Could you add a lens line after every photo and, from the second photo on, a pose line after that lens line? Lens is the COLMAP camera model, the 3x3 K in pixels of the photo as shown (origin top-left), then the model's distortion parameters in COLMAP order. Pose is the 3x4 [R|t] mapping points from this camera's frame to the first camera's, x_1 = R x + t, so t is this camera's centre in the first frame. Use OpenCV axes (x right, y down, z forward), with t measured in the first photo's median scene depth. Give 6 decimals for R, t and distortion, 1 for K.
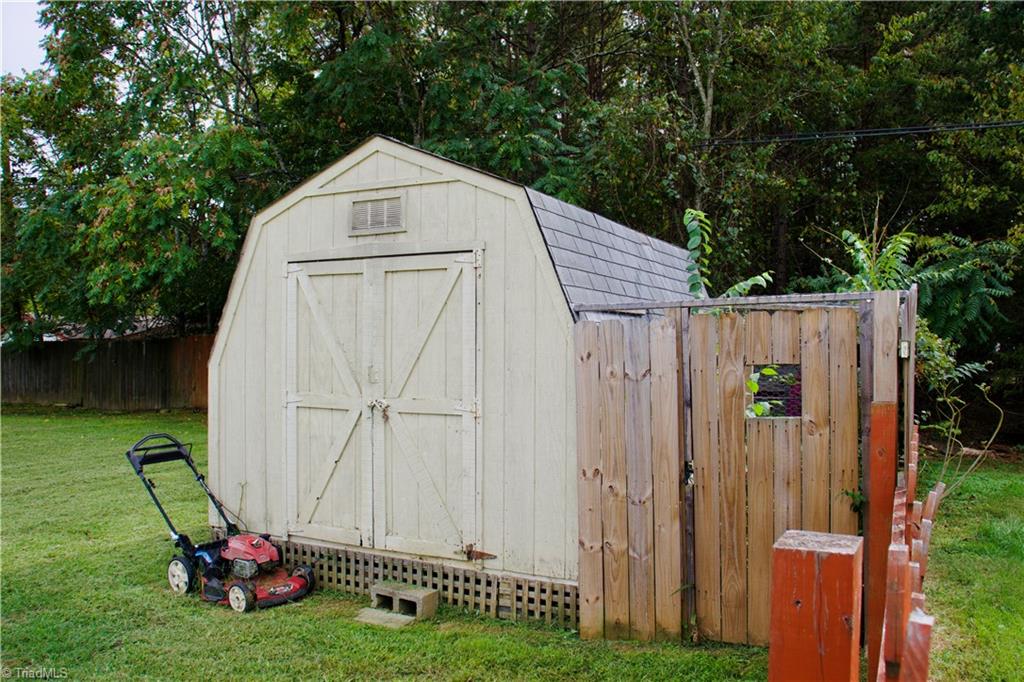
lens RADIAL K [[838.5, 0, 512.0], [0, 838.5, 341.0], [0, 0, 1]] dist [-0.172303, 0.167256]
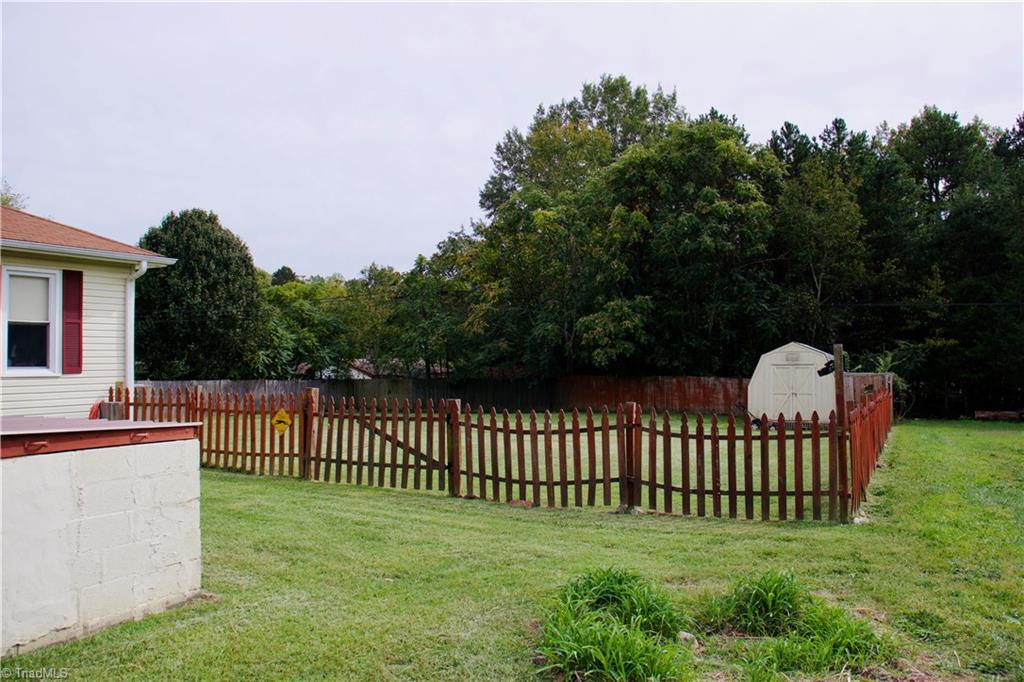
lens RADIAL K [[838.5, 0, 512.0], [0, 838.5, 341.0], [0, 0, 1]] dist [-0.172303, 0.167256]
pose [[0.999939, -0.009349, 0.005901, -1.829841], [0.009526, 0.999485, -0.030627, -0.100008], [-0.005612, 0.030682, 0.999513, -3.925441]]
